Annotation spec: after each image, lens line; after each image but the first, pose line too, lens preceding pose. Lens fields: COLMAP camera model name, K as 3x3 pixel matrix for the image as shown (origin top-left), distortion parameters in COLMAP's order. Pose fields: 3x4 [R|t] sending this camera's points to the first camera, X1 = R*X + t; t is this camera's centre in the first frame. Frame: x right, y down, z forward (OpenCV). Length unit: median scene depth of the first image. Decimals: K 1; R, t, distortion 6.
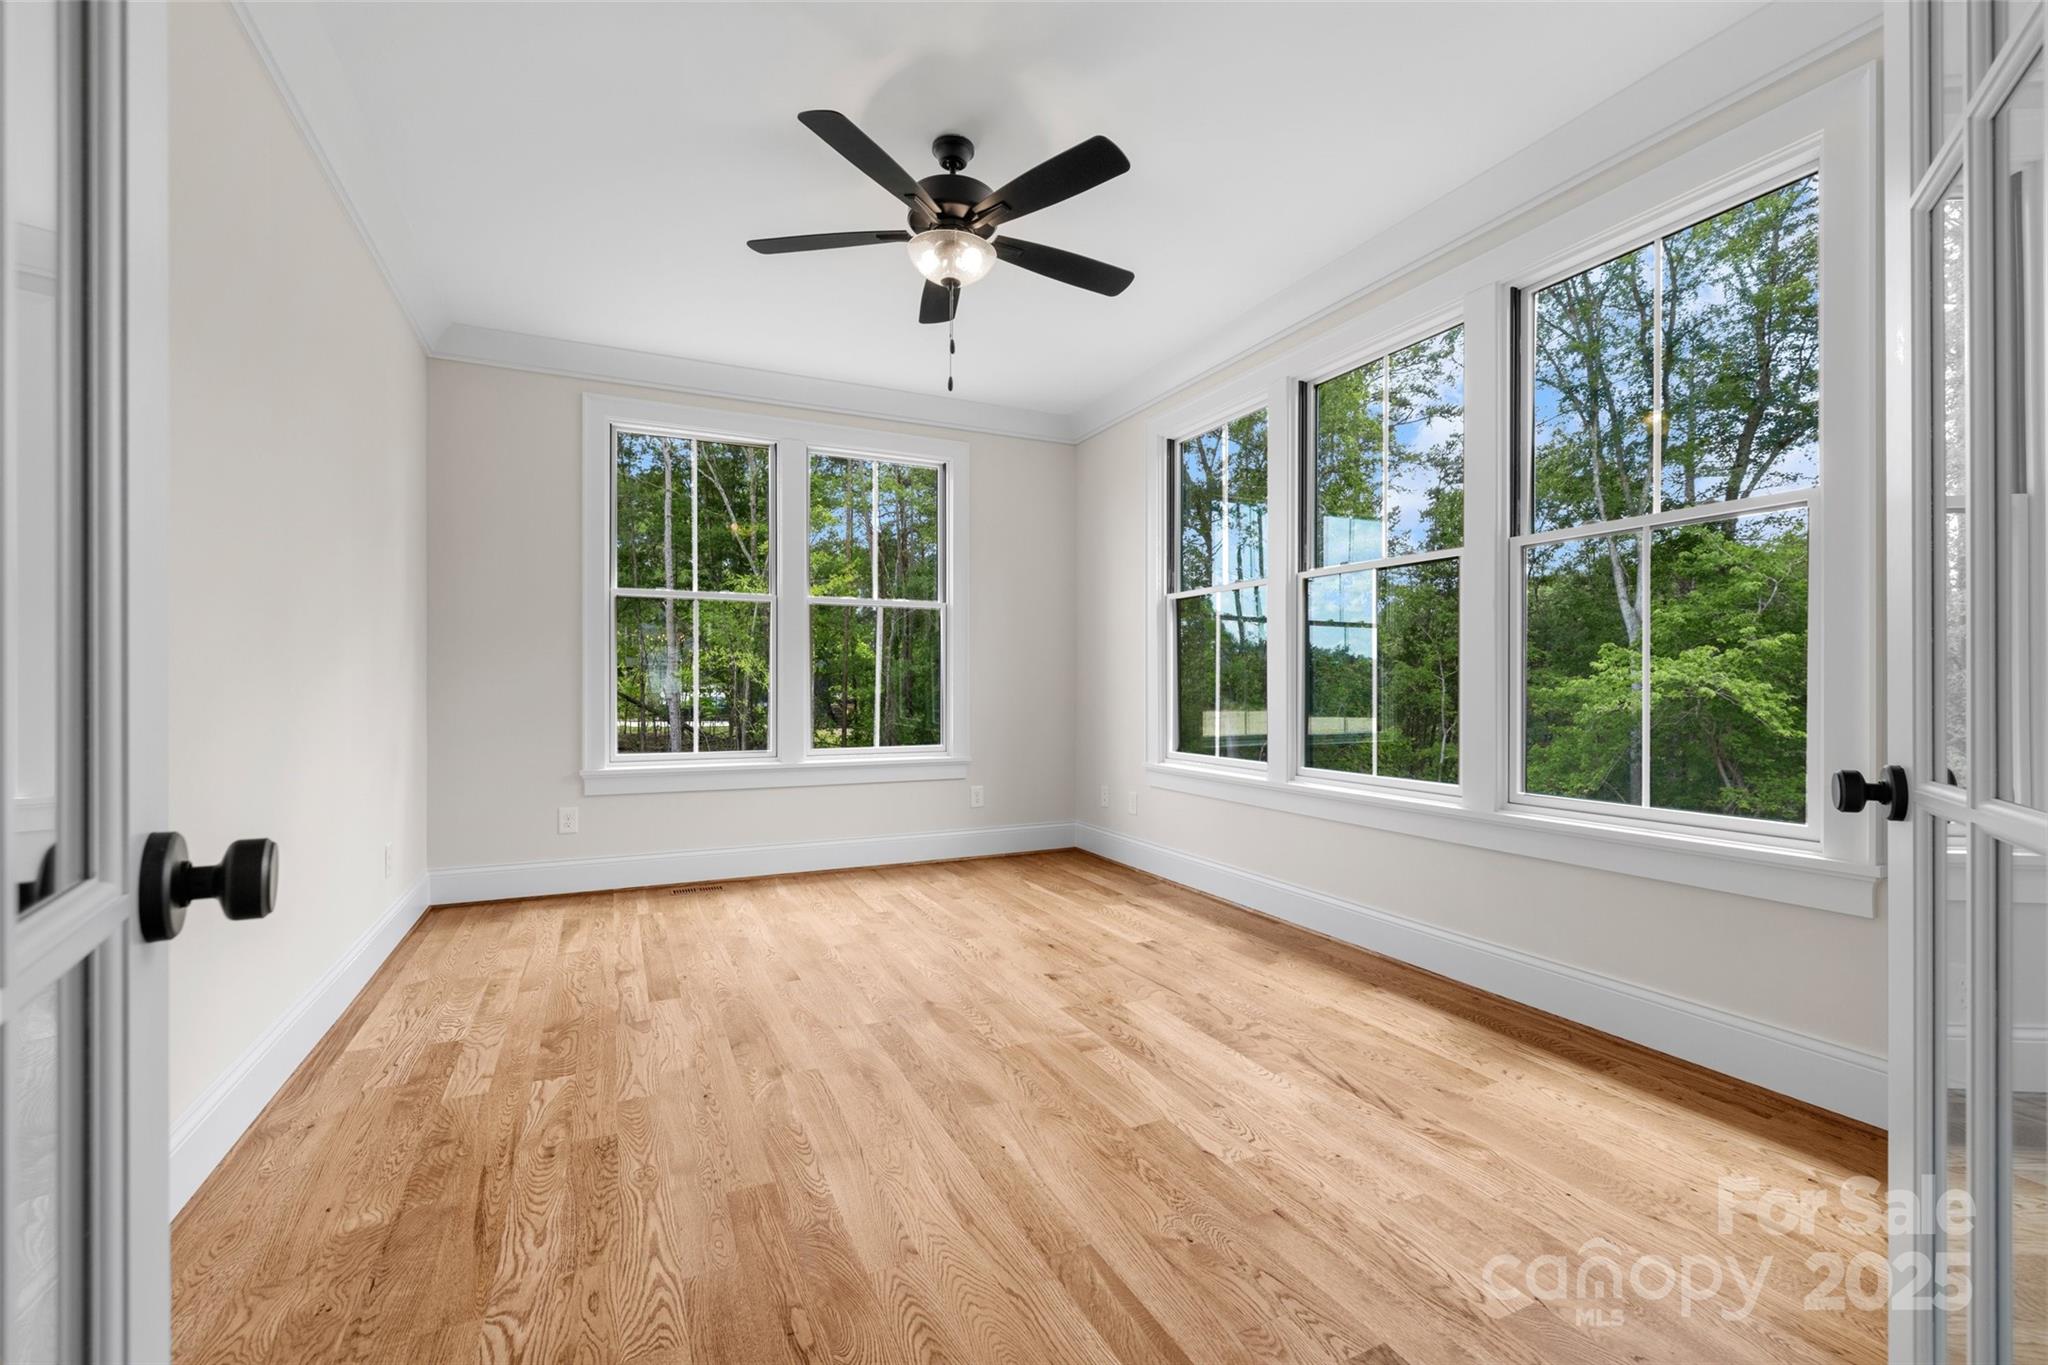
lens RADIAL K [[859.2, 0, 1022.8], [0, 859.2, 684.0], [0, 0, 1]] dist [-0.002271, 0.001599]
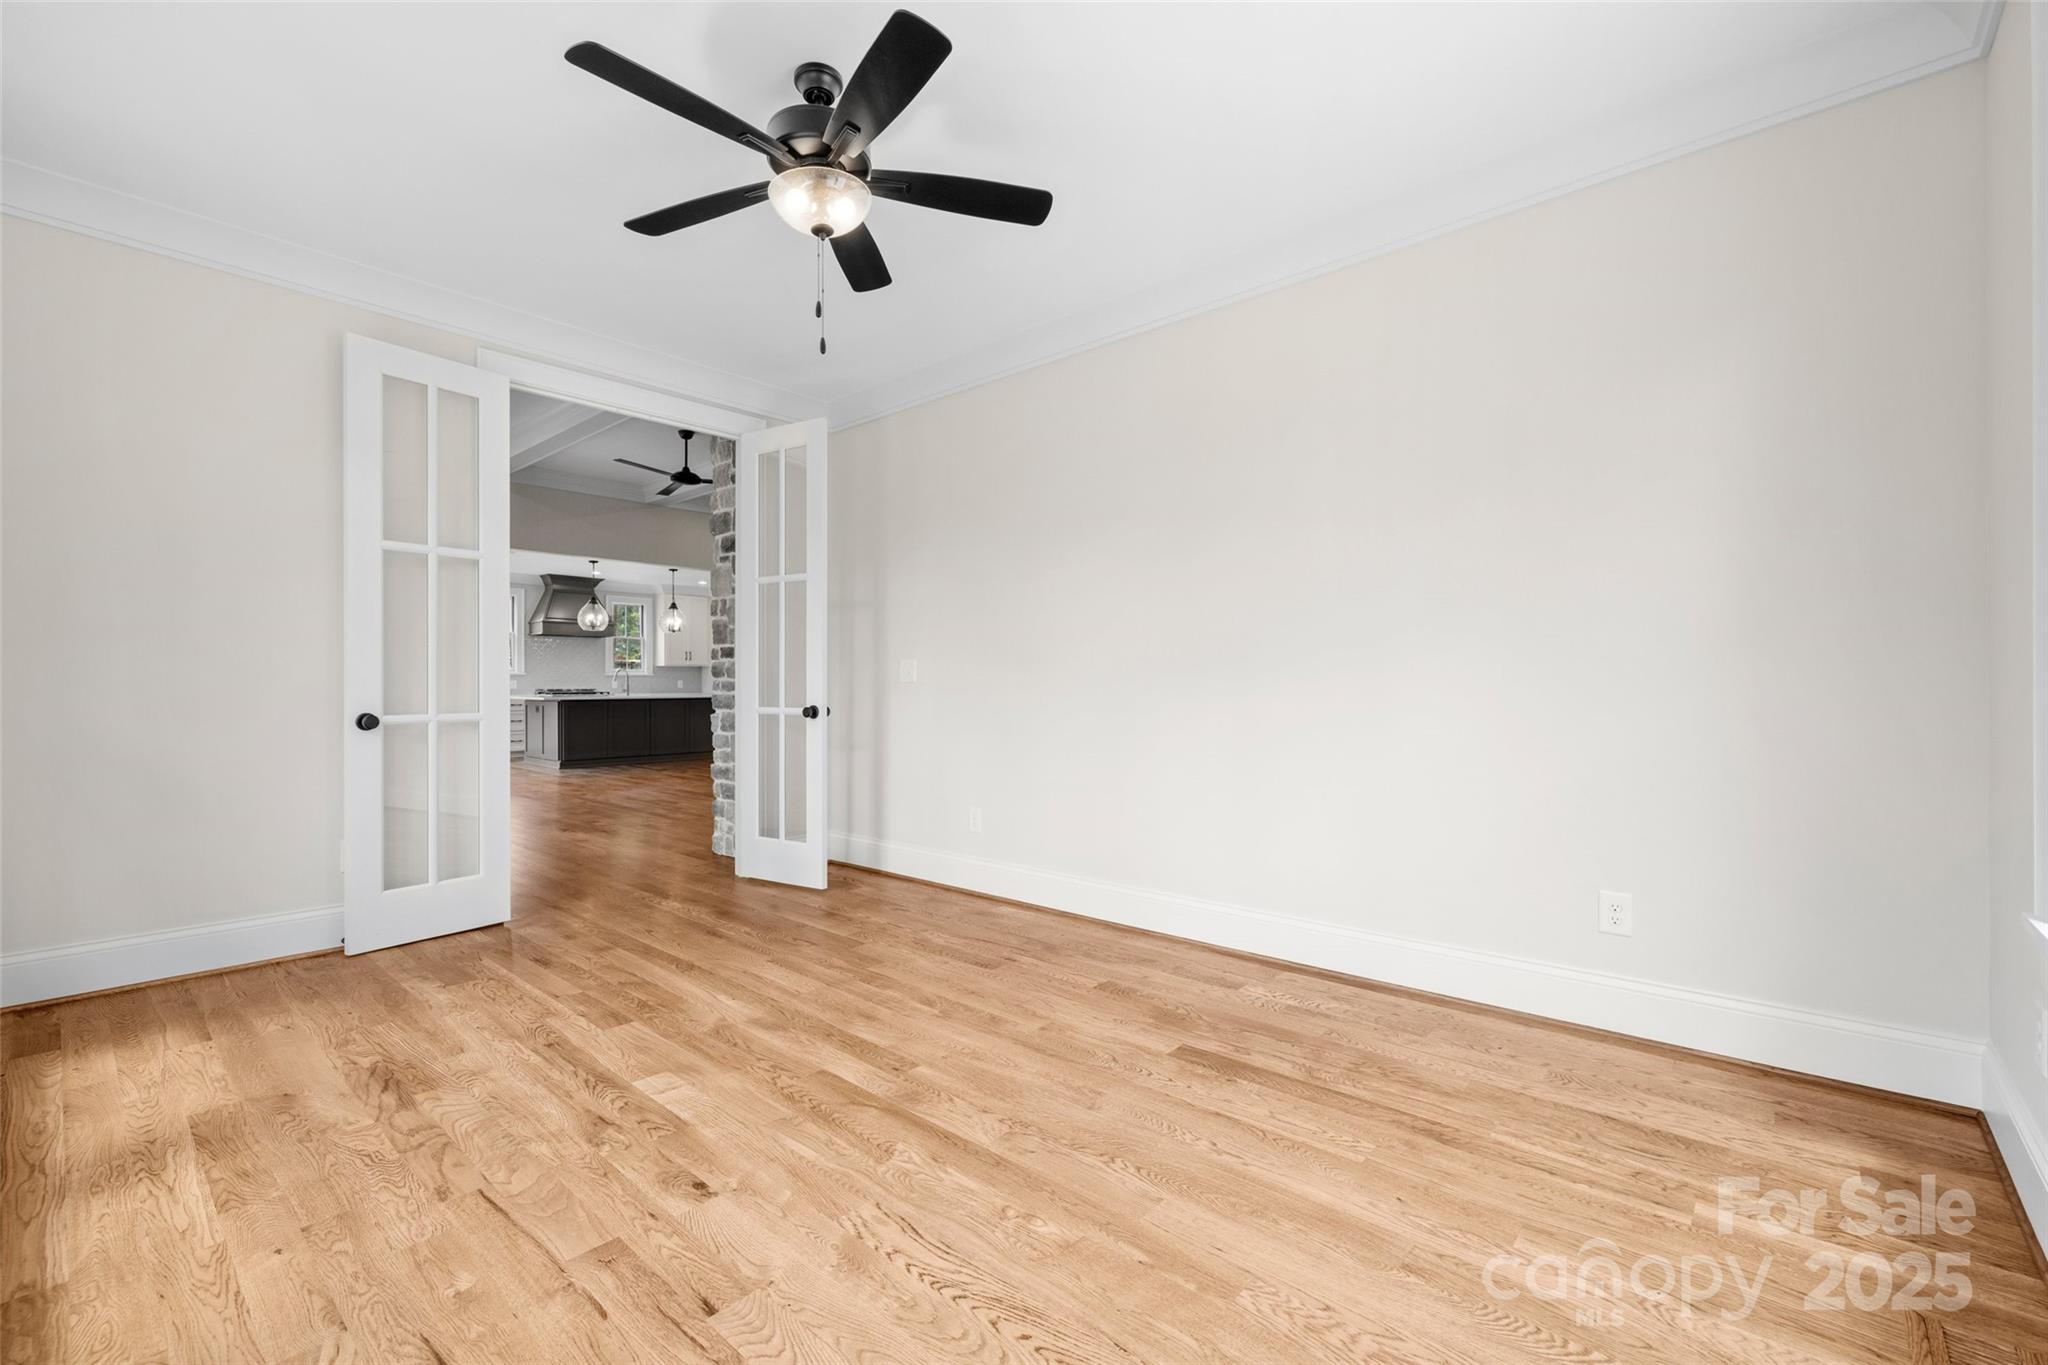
lens RADIAL K [[859.2, 0, 1031.6], [0, 859.2, 683.7], [0, 0, 1]] dist [-0.002271, 0.001599]
pose [[-0.917285, -0.003740, -0.398213, 0.077374], [-0.002606, 0.999991, -0.003390, -0.000626], [0.398222, -0.002072, -0.917287, 2.019871]]
